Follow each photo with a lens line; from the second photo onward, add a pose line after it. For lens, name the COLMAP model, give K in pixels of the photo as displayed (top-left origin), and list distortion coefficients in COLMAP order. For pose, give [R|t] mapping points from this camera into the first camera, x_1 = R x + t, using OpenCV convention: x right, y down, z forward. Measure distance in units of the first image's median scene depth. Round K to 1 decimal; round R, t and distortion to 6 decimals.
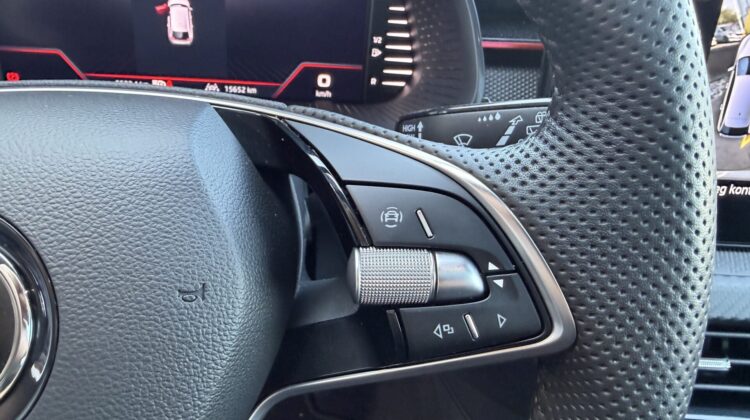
lens RADIAL K [[523.1, 0, 327.7], [0, 523.1, 208.8], [0, 0, 1]] dist [0.003372, 0.009480]
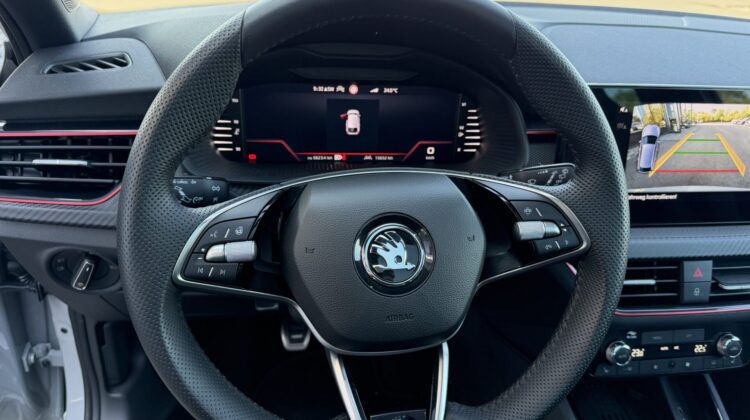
lens RADIAL K [[518.3, 0, 375.0], [0, 518.3, 210.0], [0, 0, 1]] dist [0.104496, -0.139358]
pose [[0.990663, -0.062157, 0.121337, -0.529815], [0.070015, 0.995642, -0.061606, 0.064063], [-0.116979, 0.069526, 0.990698, -0.891602]]
